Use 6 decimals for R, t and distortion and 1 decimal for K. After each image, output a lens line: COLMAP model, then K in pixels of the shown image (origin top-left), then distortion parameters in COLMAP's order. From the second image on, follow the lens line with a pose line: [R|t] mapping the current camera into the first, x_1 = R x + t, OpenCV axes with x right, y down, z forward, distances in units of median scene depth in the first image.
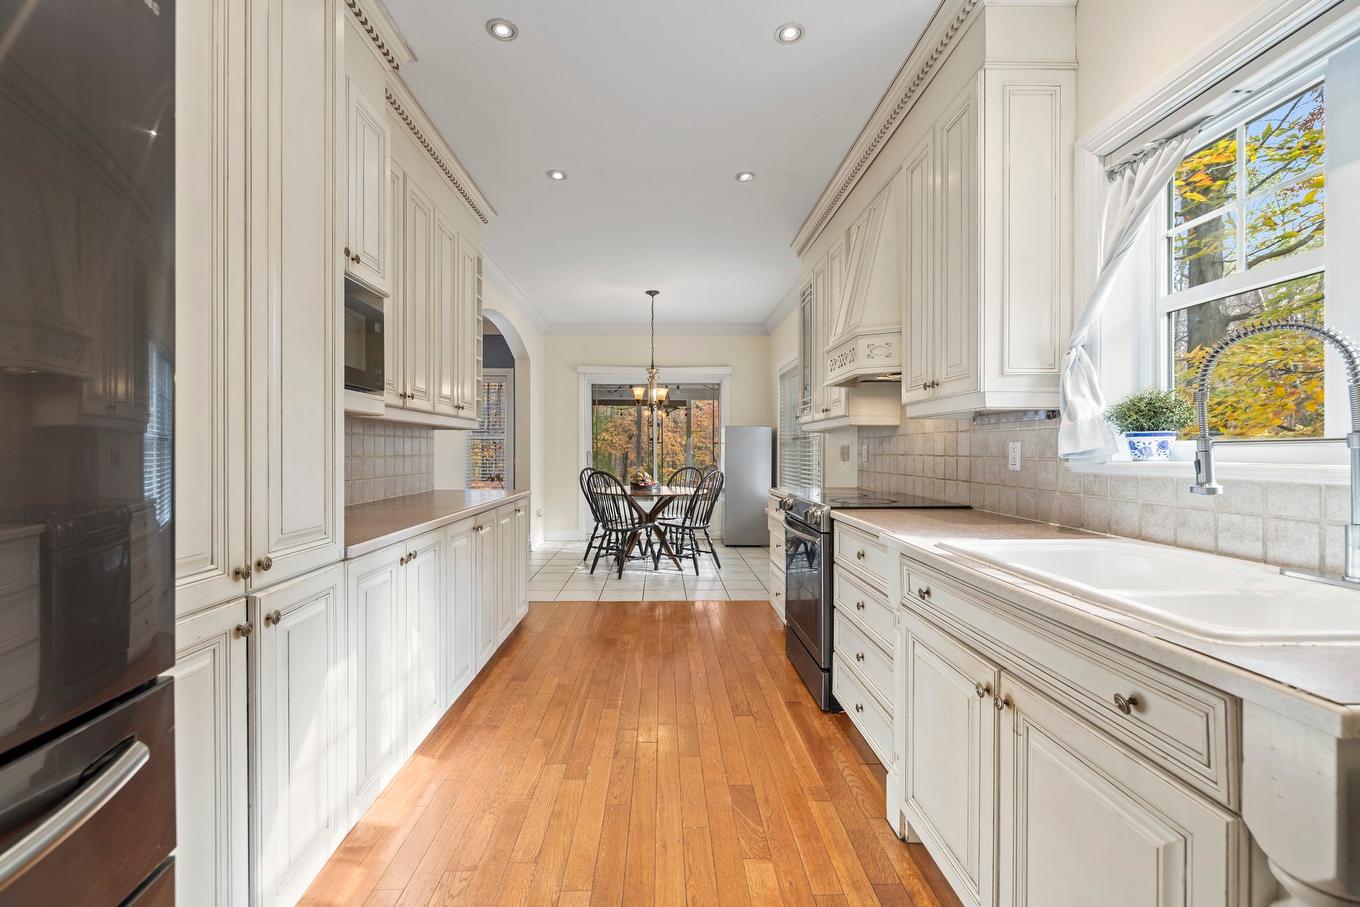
lens RADIAL K [[584.4, 0, 680.0], [0, 584.4, 453.5], [0, 0, 1]] dist [0.002935, -0.000133]
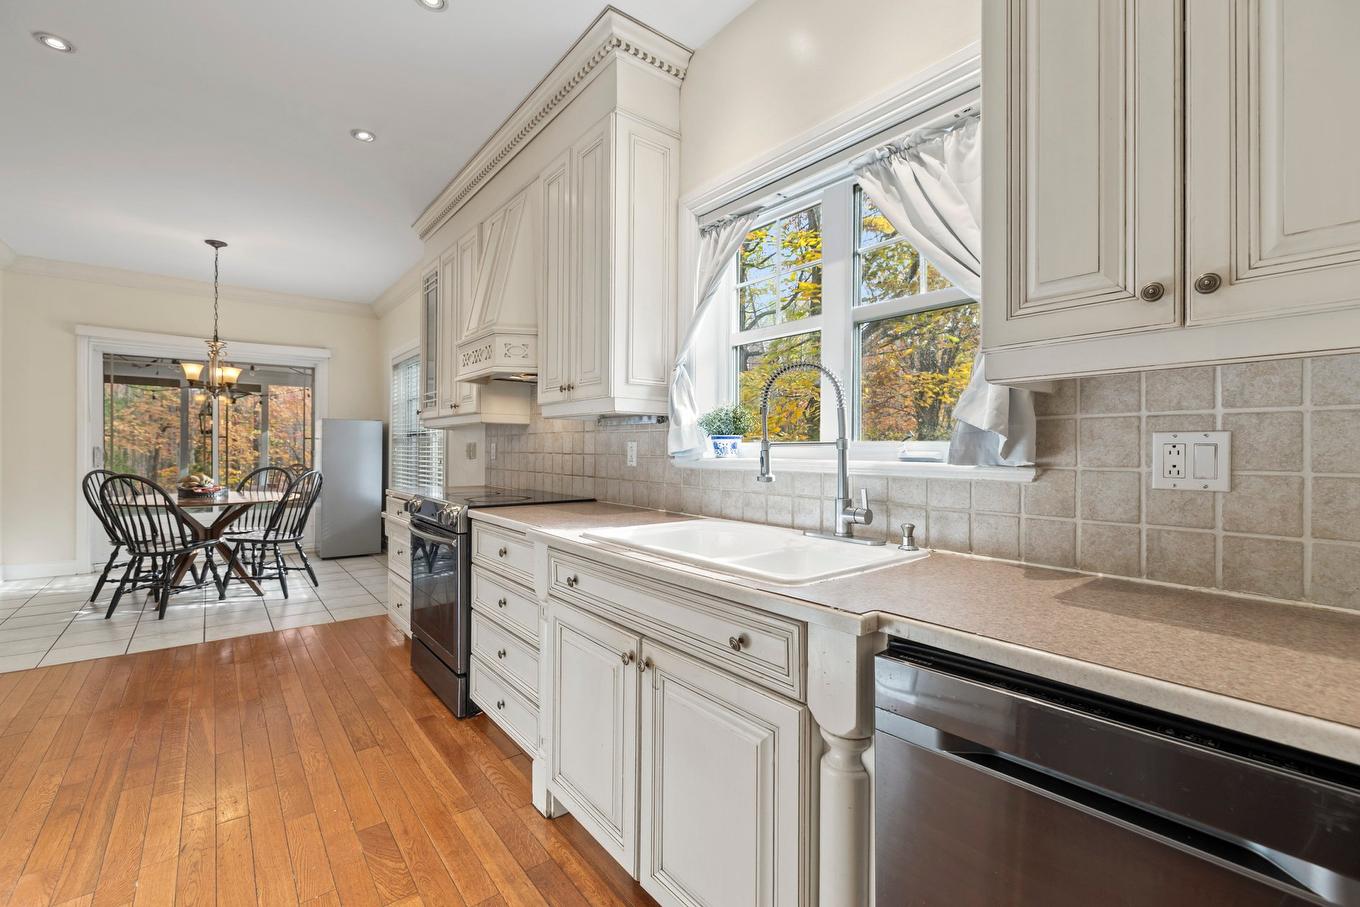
lens RADIAL K [[583.3, 0, 680.0], [0, 583.3, 453.5], [0, 0, 1]] dist [0.000078, 0.000072]
pose [[0.795880, 0.000838, 0.605454, -0.050646], [-0.003122, 0.999991, 0.002720, 0.000010], [-0.605447, -0.004055, 0.795875, 0.016836]]
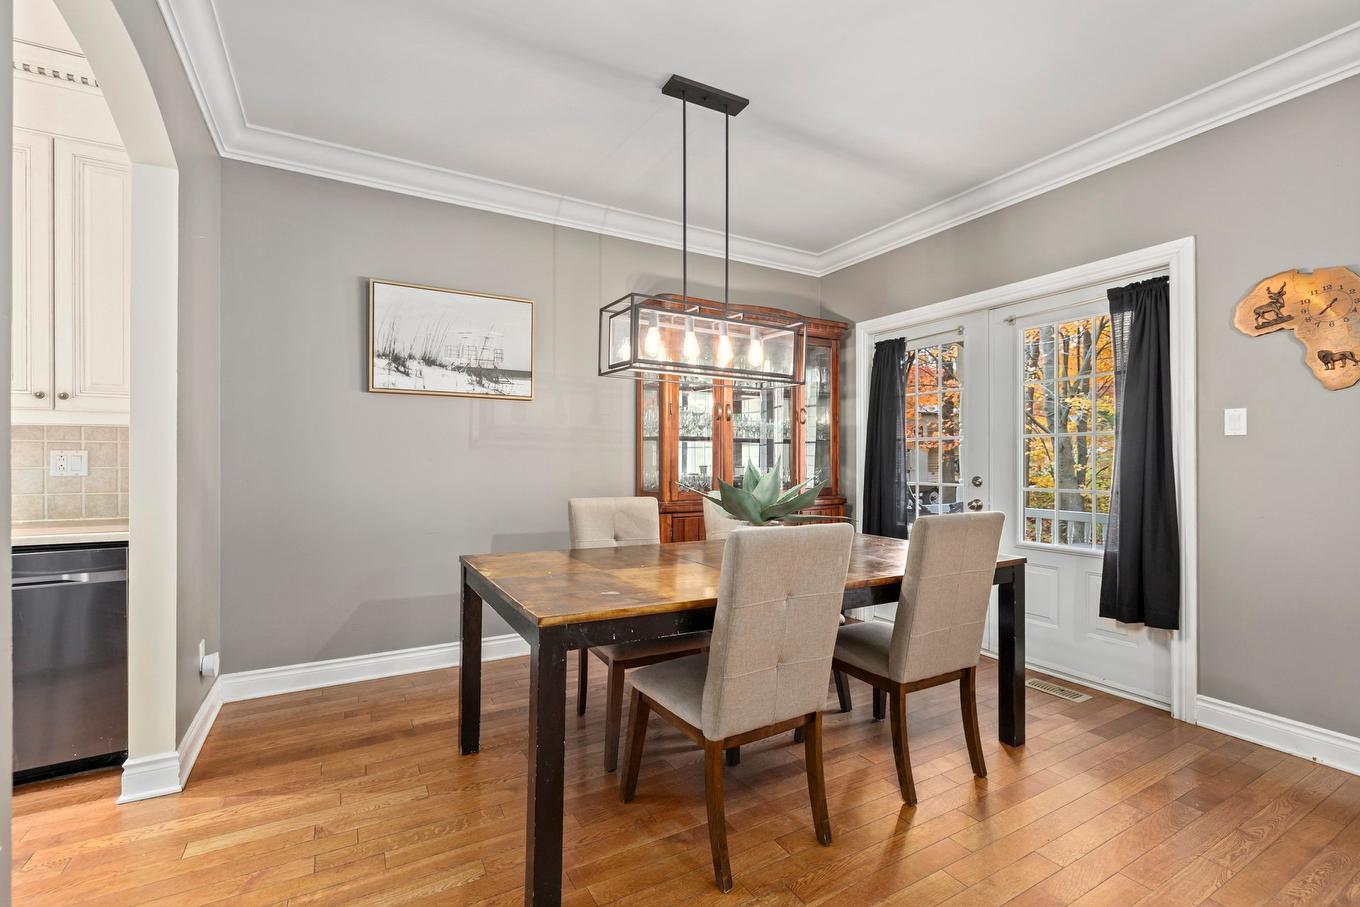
lens RADIAL K [[583.3, 0, 680.0], [0, 583.3, 453.5], [0, 0, 1]] dist [0.000078, 0.000072]
pose [[-0.479048, 0.008261, 0.877750, -0.556018], [0.003164, 0.999965, -0.007684, 0.000176], [-0.877783, -0.000904, -0.479058, -0.186105]]
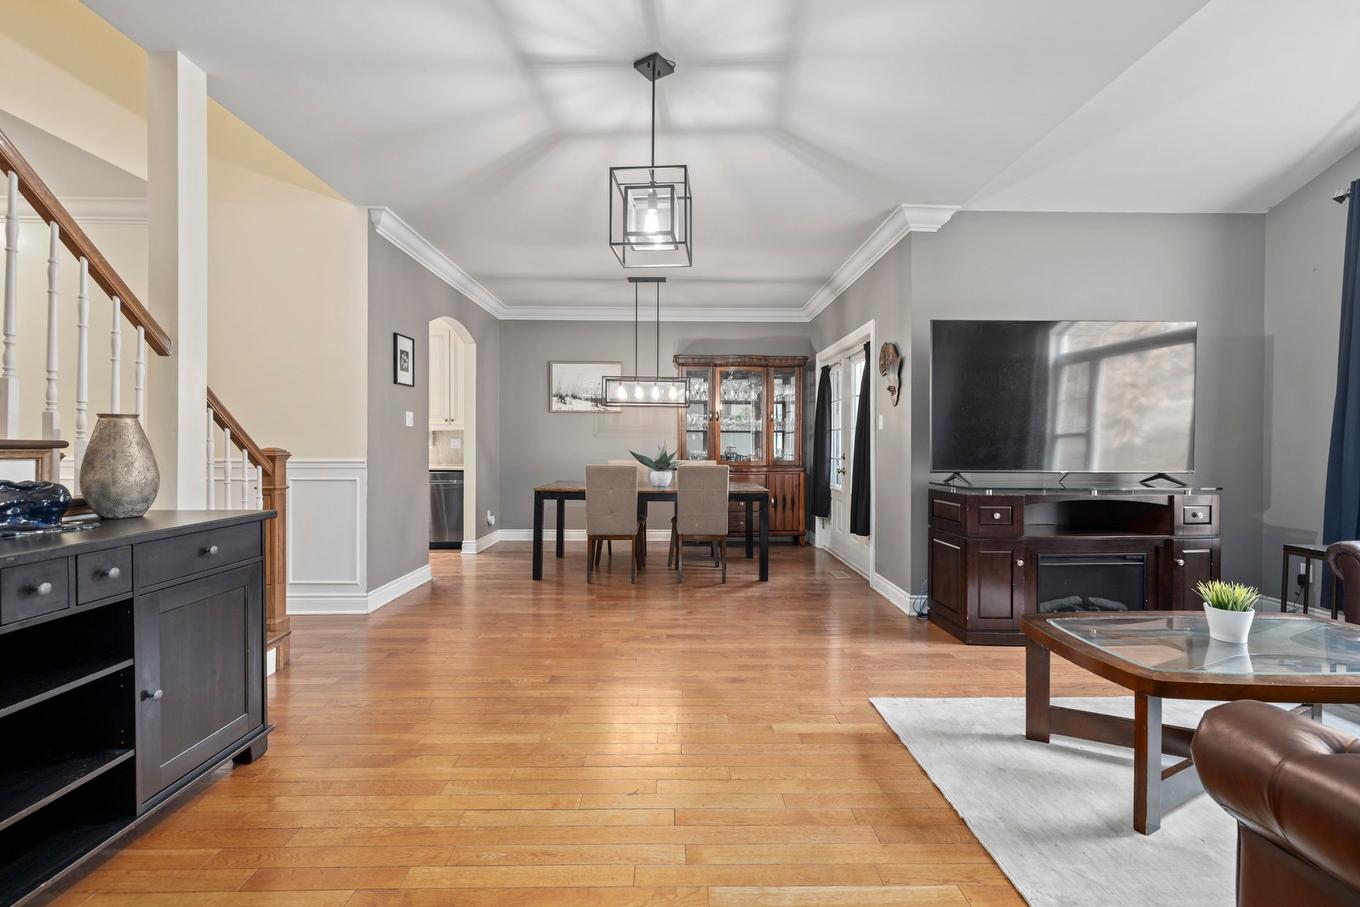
lens RADIAL K [[583.3, 0, 680.0], [0, 583.3, 453.5], [0, 0, 1]] dist [0.000078, 0.000072]
pose [[0.019274, -0.017182, 0.999667, -1.438911], [-0.000455, 0.999852, 0.017194, 0.003035], [-0.999814, -0.000786, 0.019264, -0.631468]]
